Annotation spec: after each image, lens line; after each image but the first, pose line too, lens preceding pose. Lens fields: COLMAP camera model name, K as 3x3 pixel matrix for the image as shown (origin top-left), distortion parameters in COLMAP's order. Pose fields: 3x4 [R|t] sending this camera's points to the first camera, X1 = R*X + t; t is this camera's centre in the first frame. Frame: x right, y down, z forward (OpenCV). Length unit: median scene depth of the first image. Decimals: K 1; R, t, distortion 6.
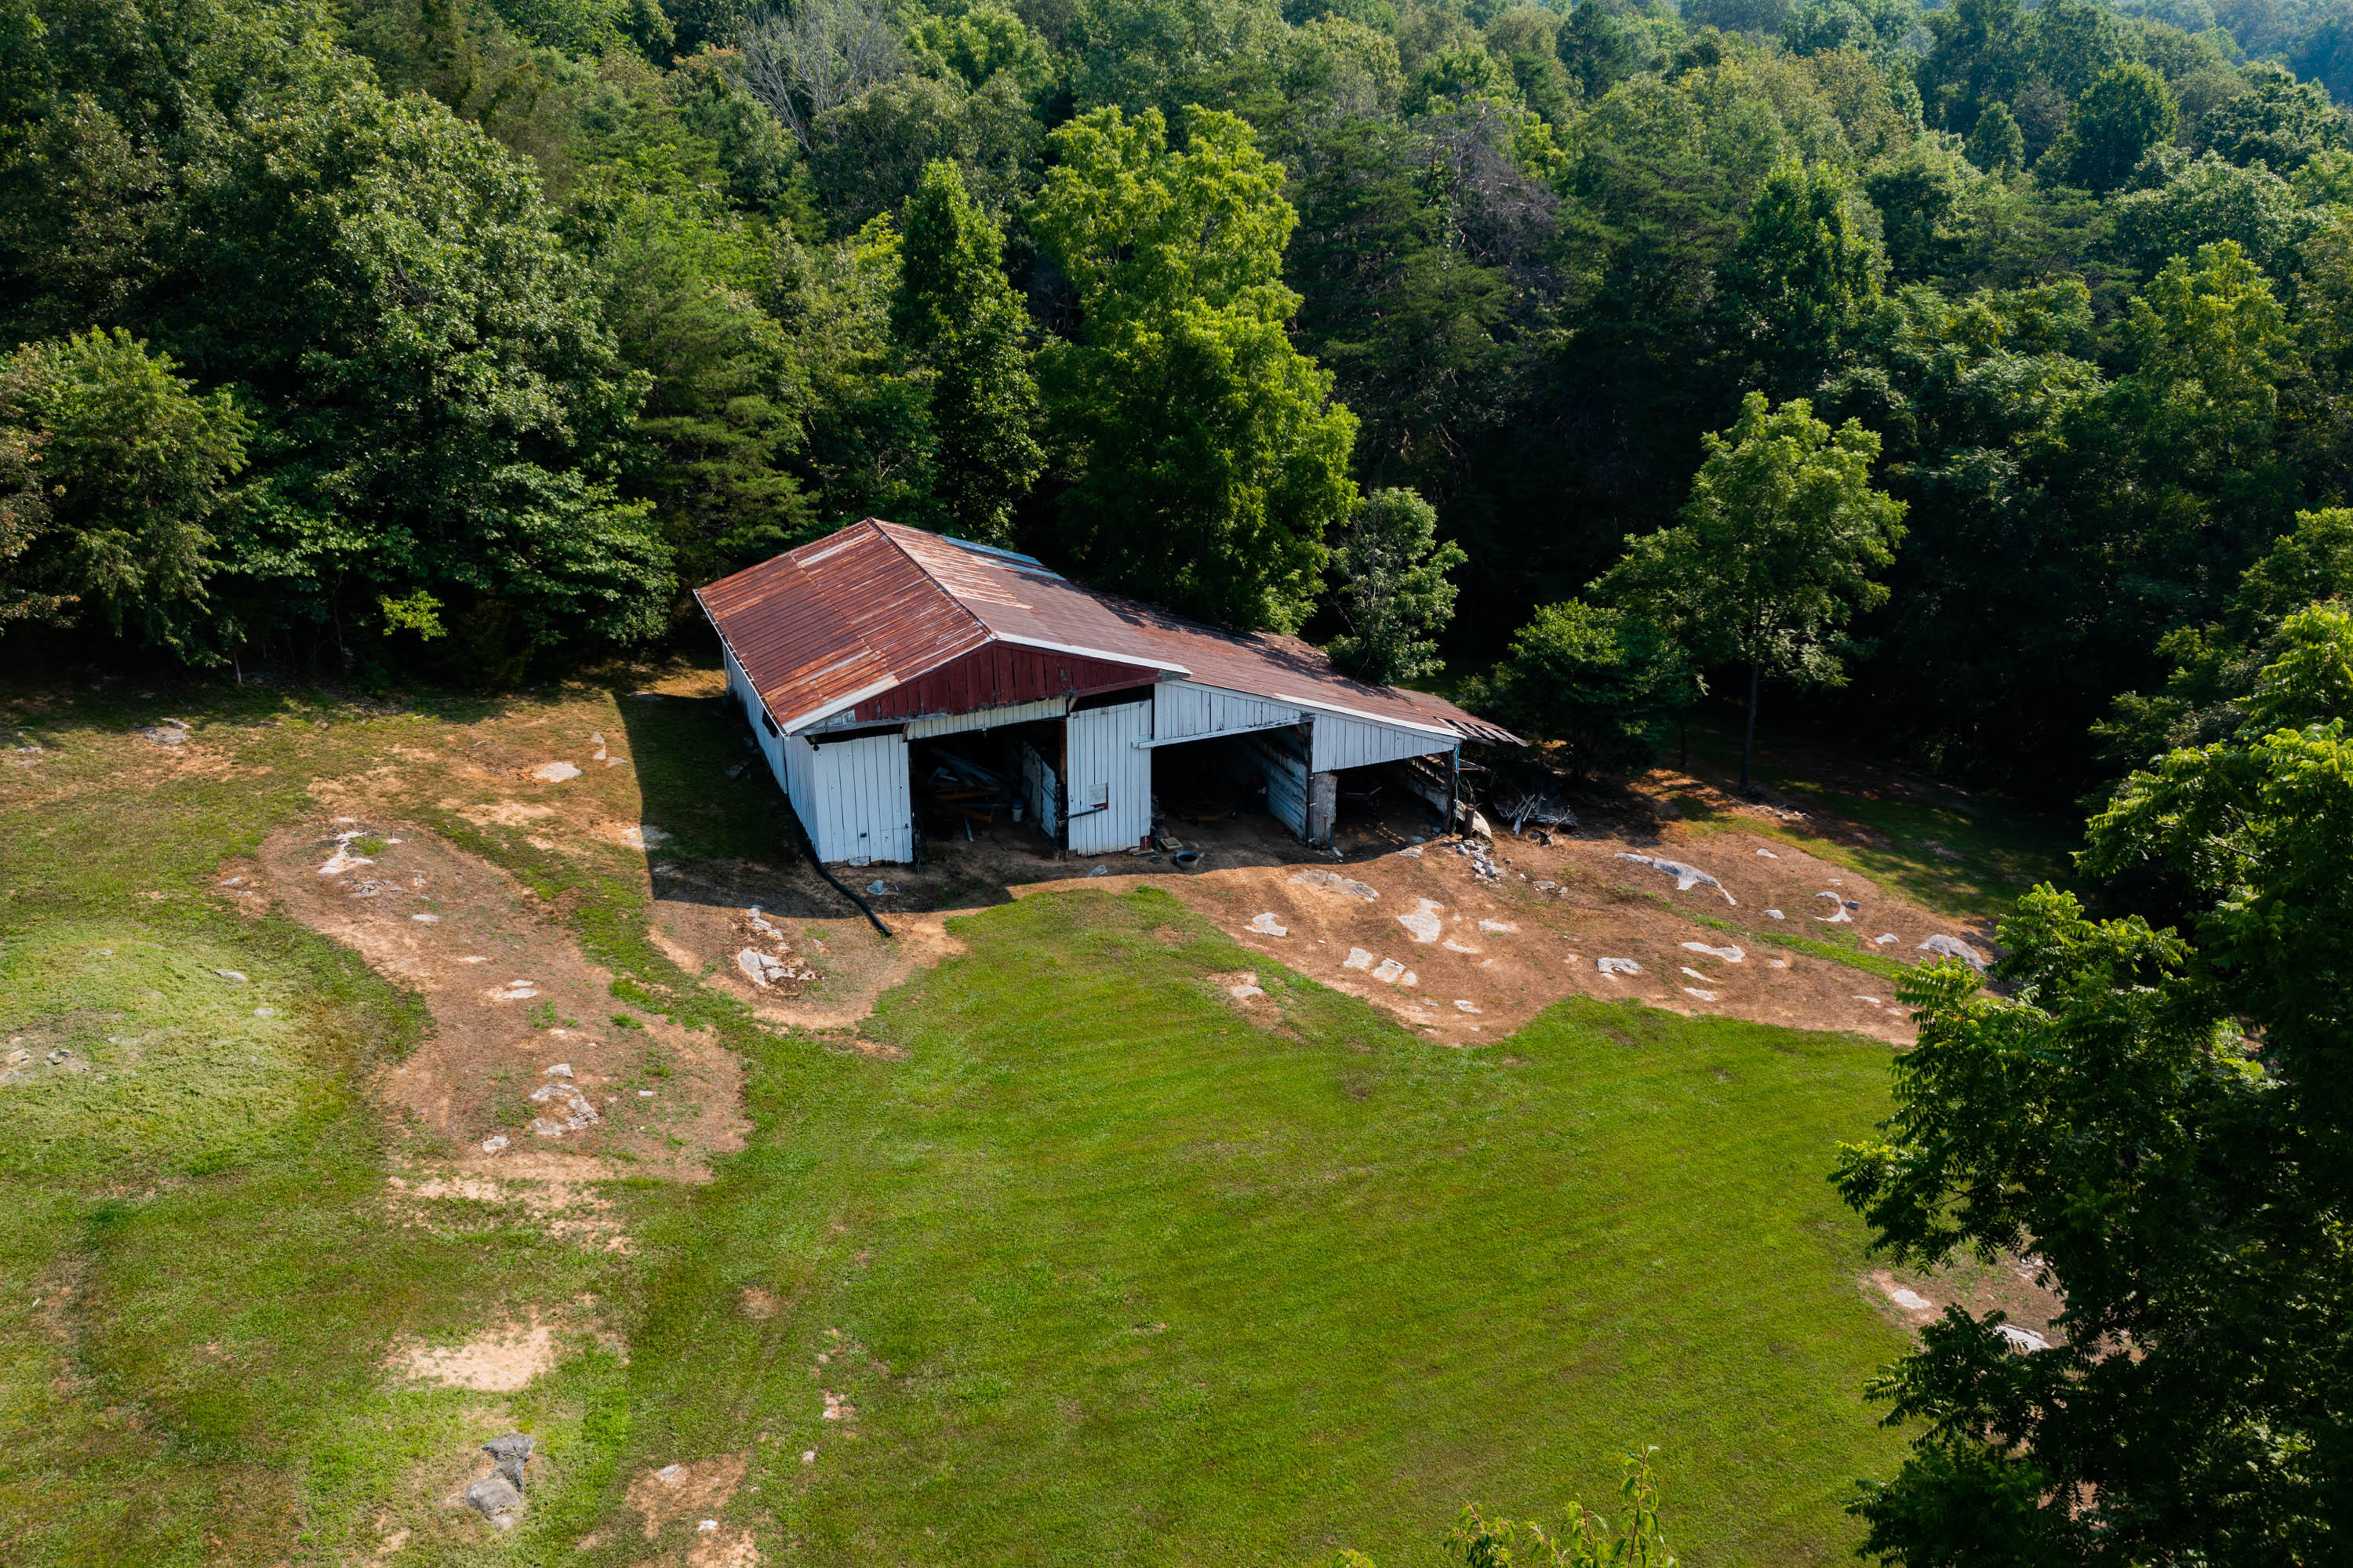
lens RADIAL K [[1853.6, 0, 1177.0], [0, 1853.6, 777.5], [0, 0, 1]] dist [-0.016713, 0.013508]
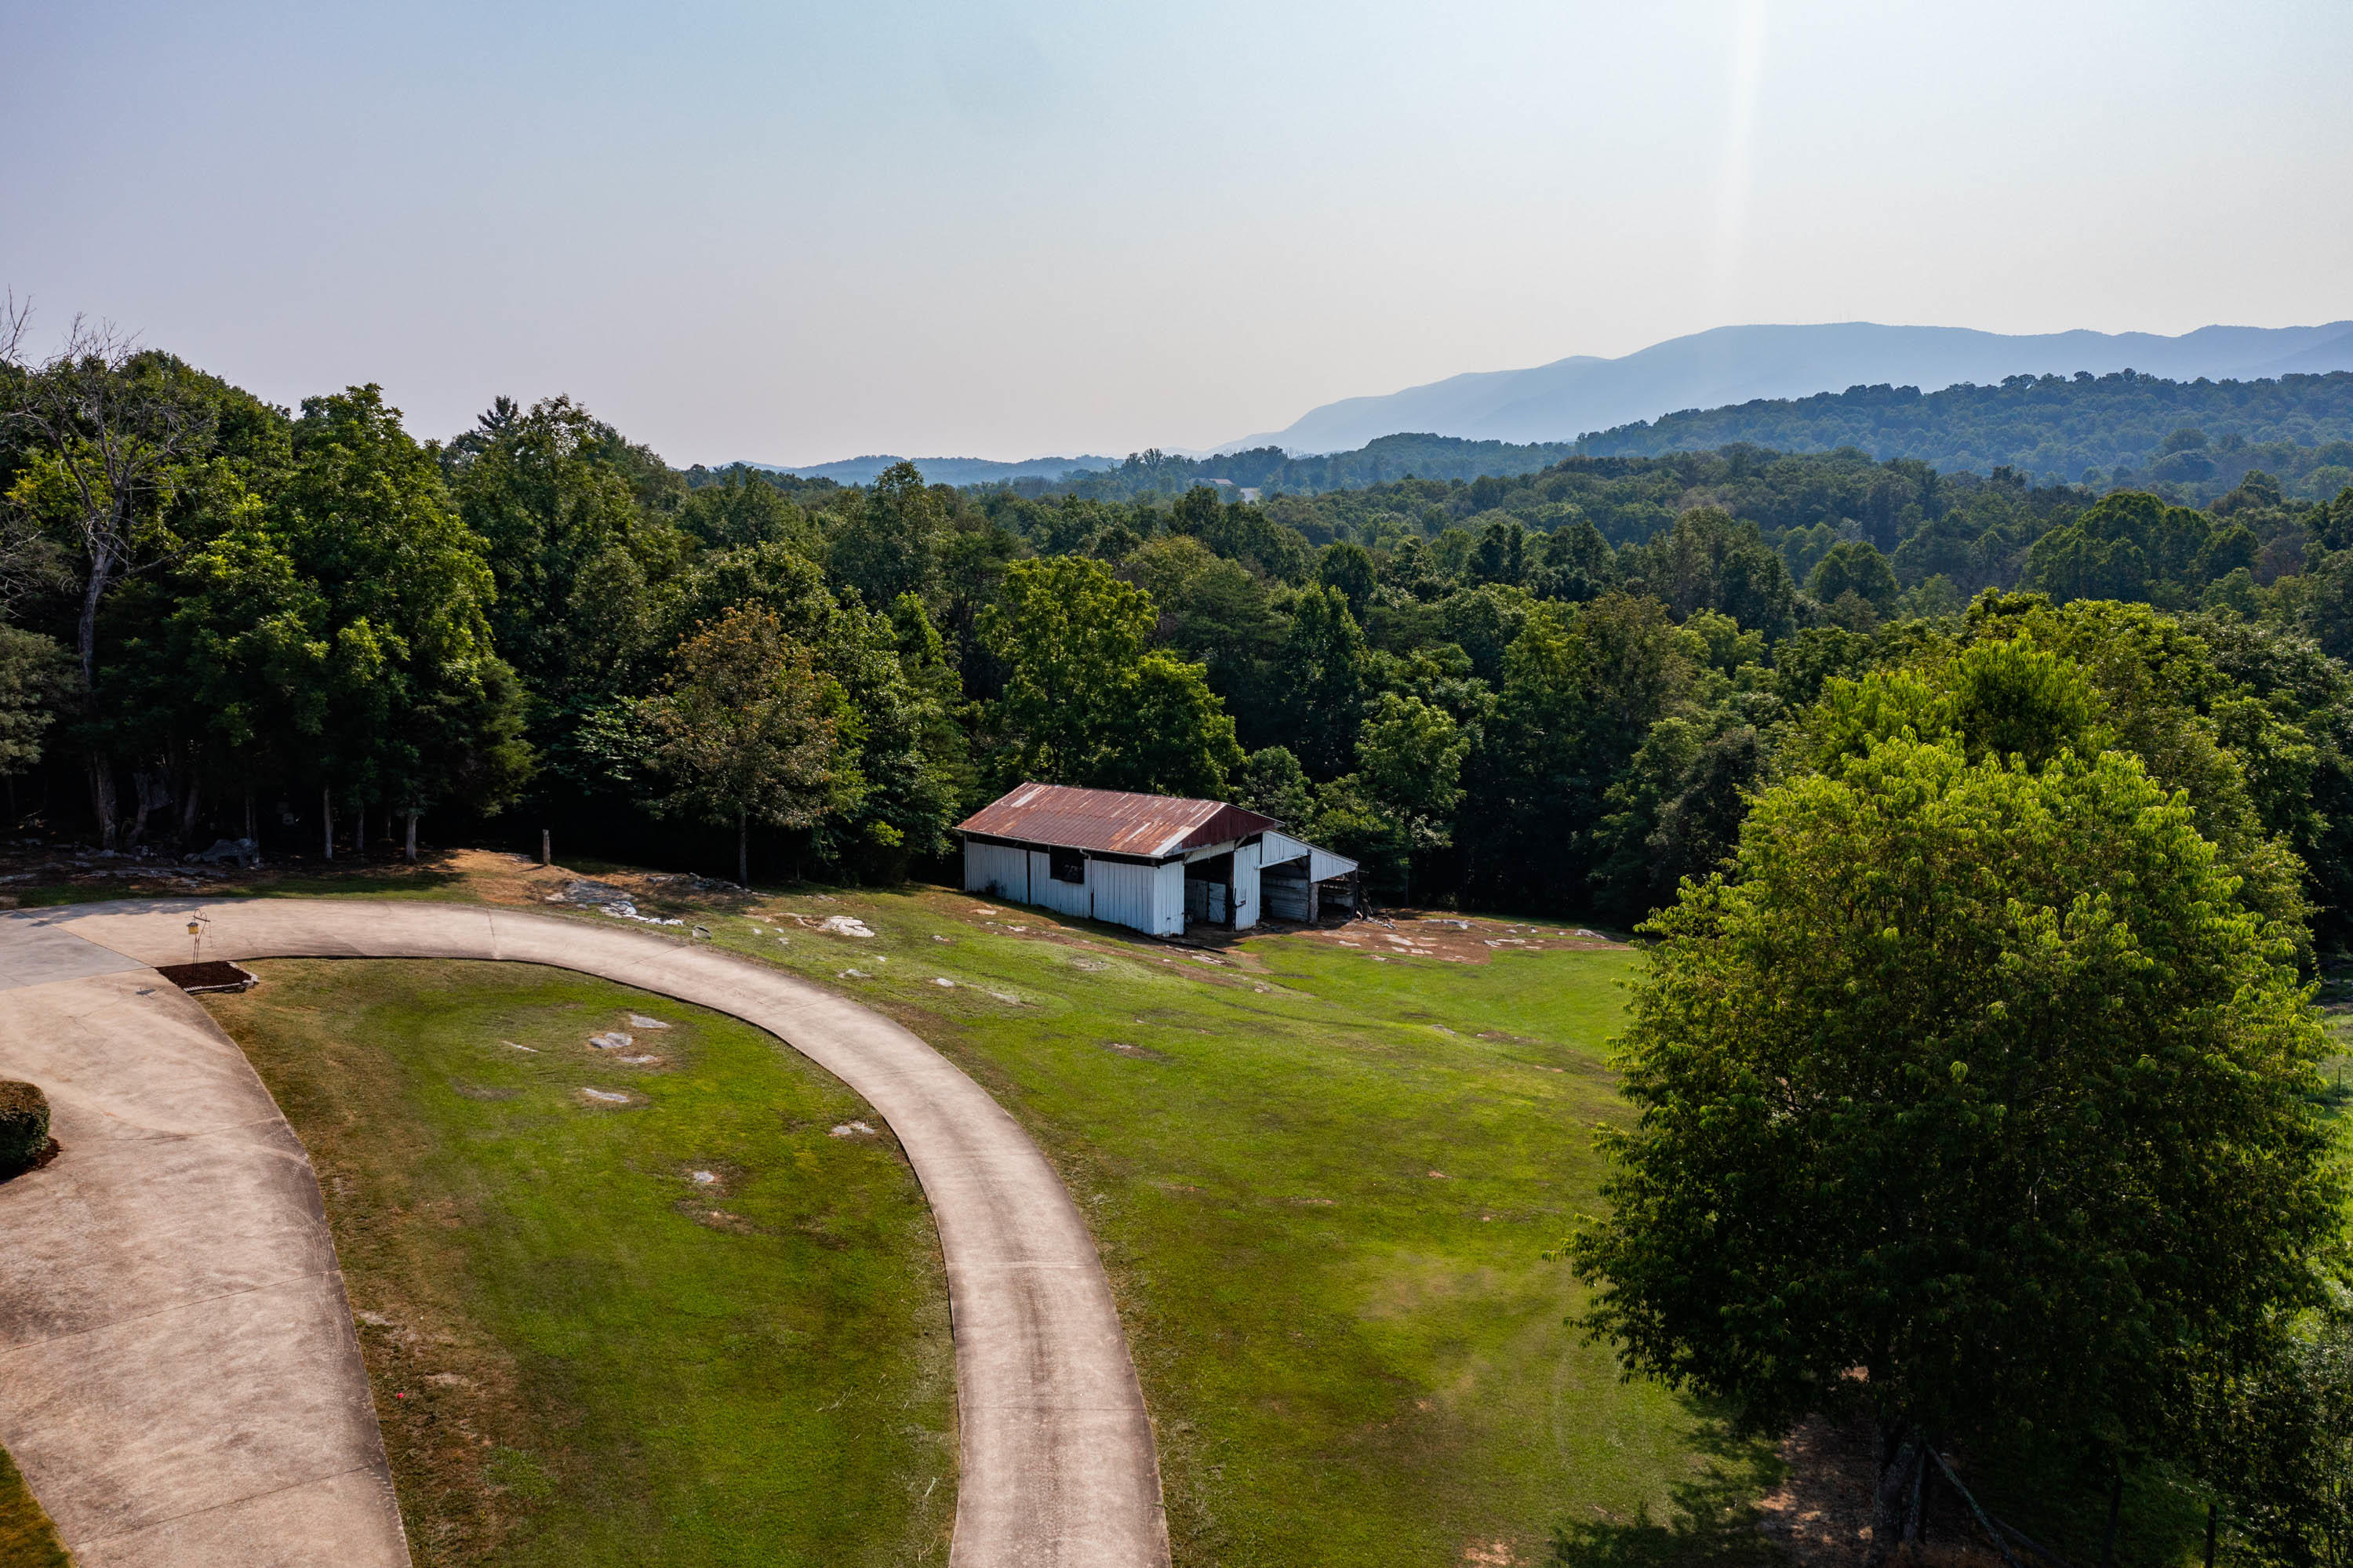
lens RADIAL K [[1853.6, 0, 1171.9], [0, 1853.6, 780.5], [0, 0, 1]] dist [-0.016713, 0.013508]
pose [[0.856697, -0.072682, 0.510673, -0.992228], [0.198733, 0.960103, -0.196743, 0.237467], [-0.475999, 0.270036, 0.836962, -0.529816]]
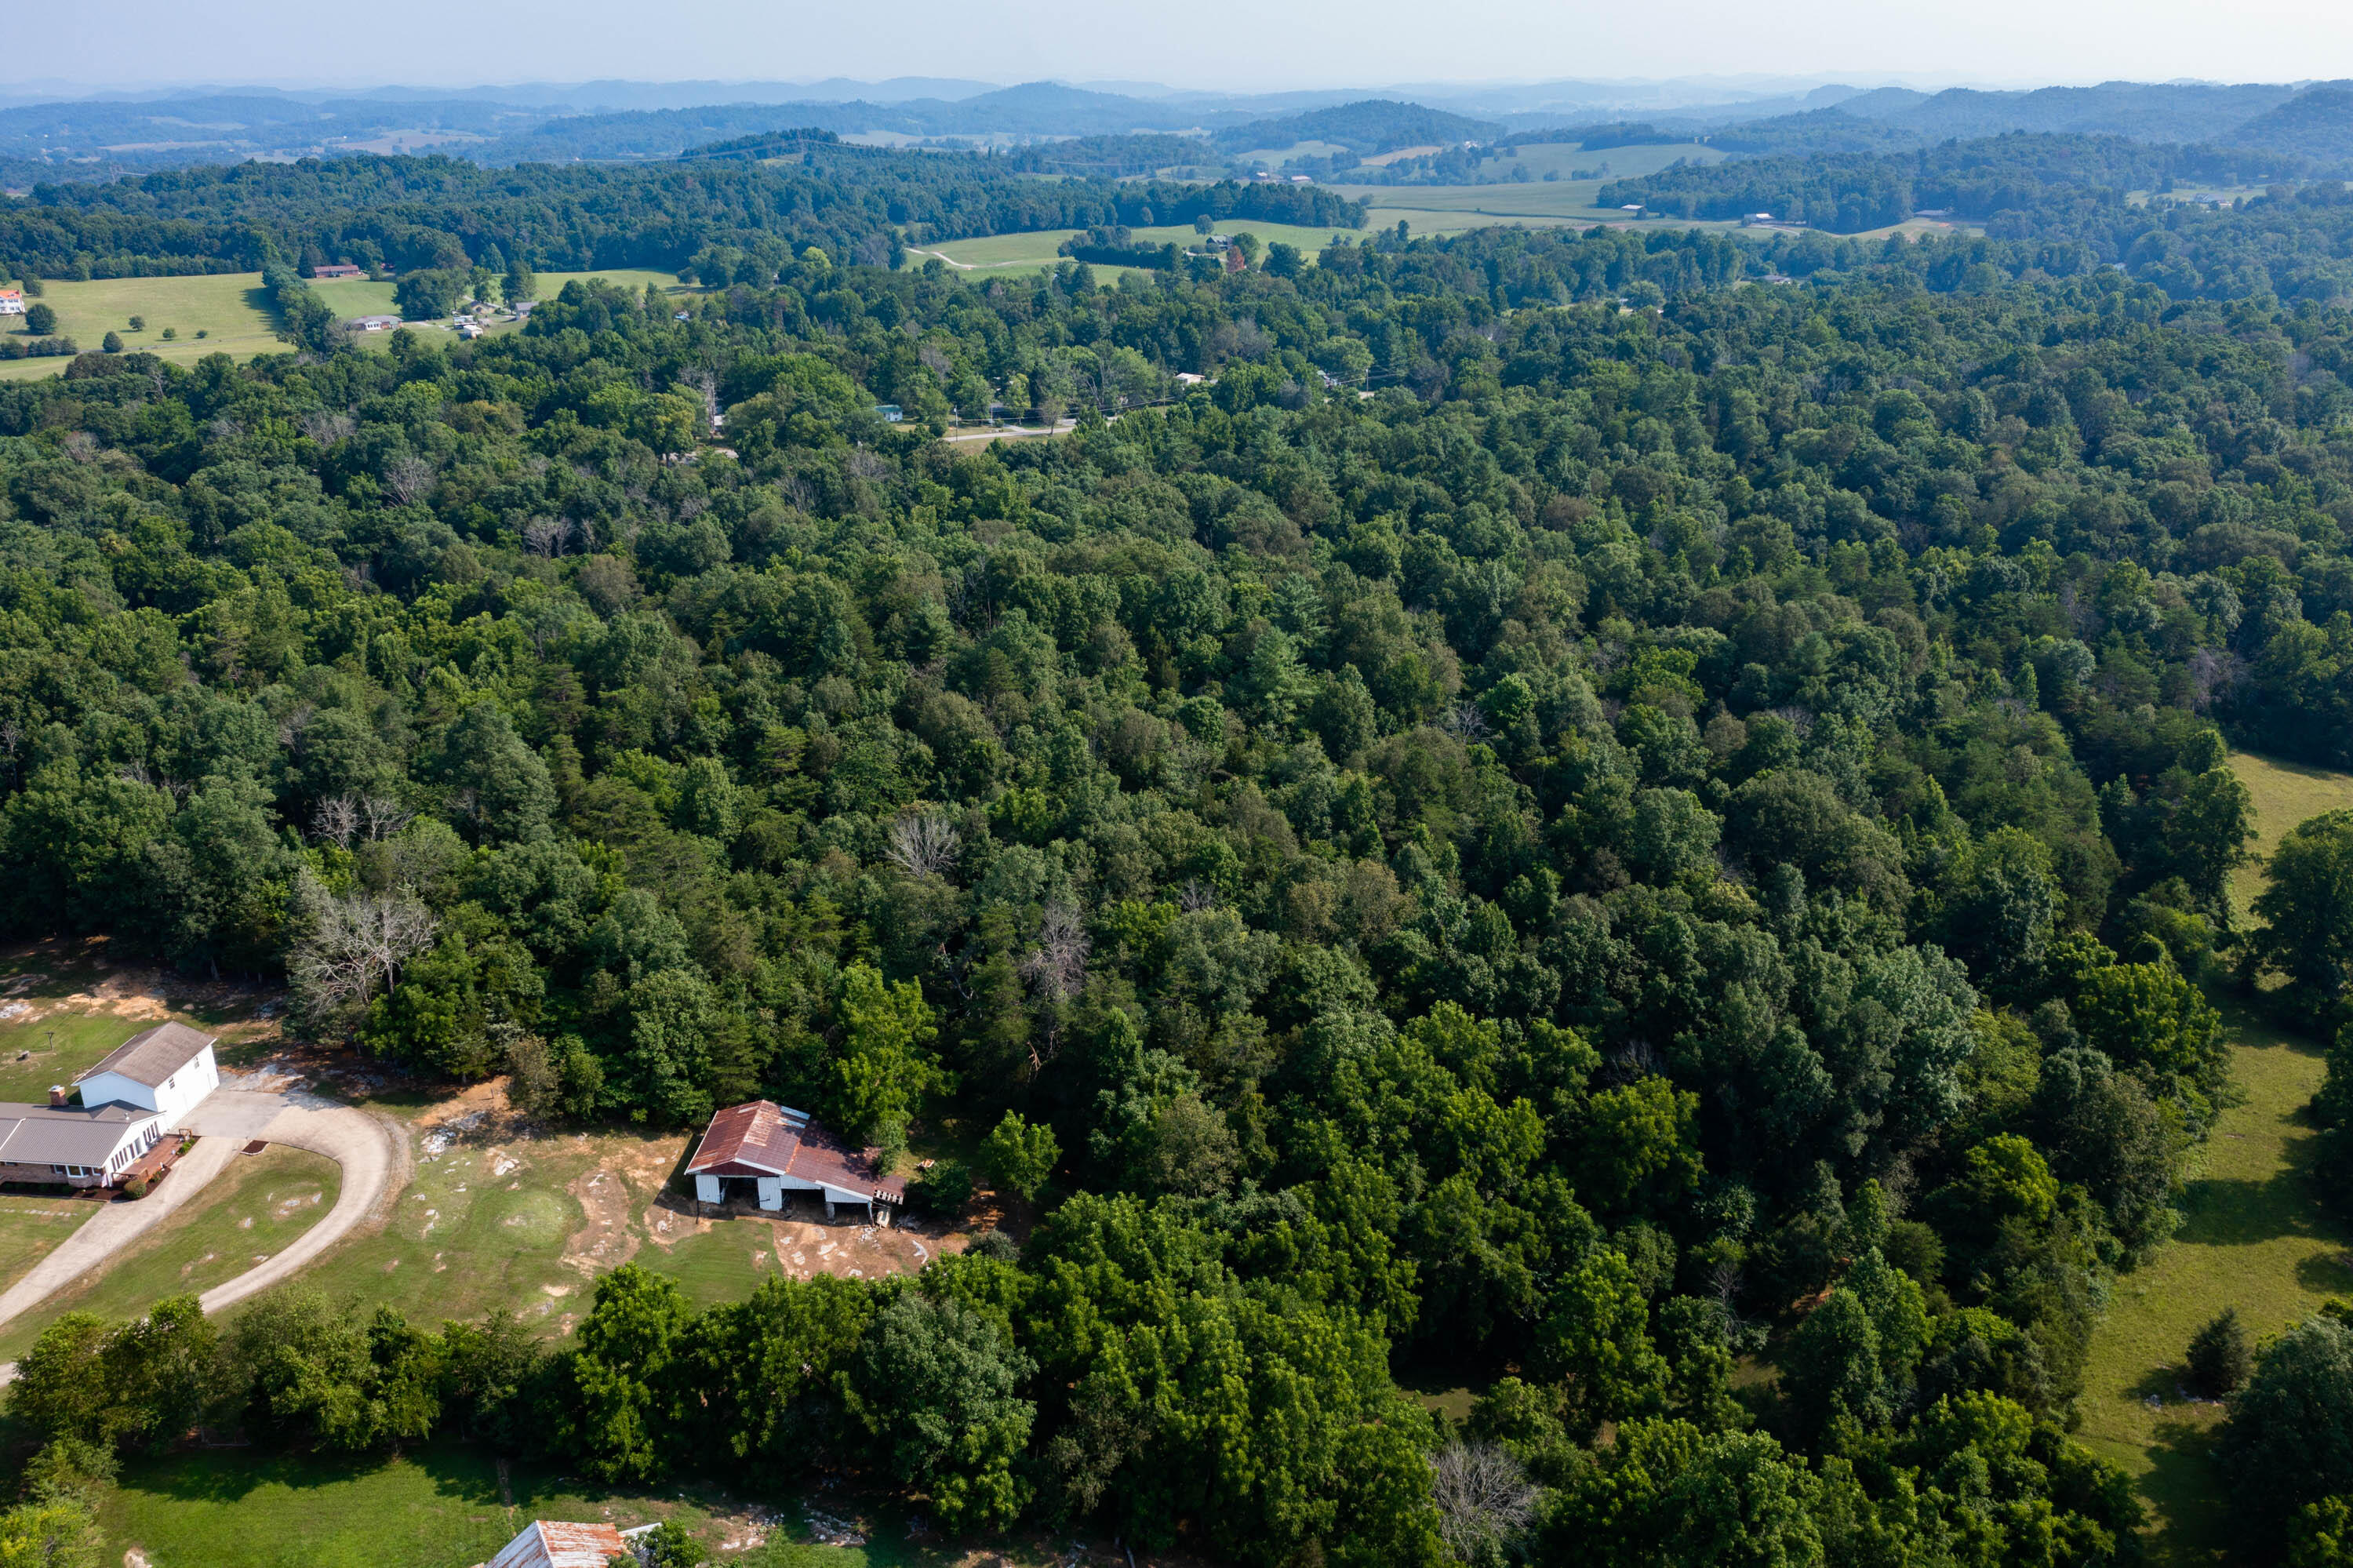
lens RADIAL K [[1853.6, 0, 1164.5], [0, 1853.6, 760.9], [0, 0, 1]] dist [-0.016713, 0.013508]
pose [[0.903165, 0.147466, -0.403170, 2.100798], [-0.164578, 0.986332, -0.007915, -0.980400], [0.396493, 0.073502, 0.915091, -2.281277]]
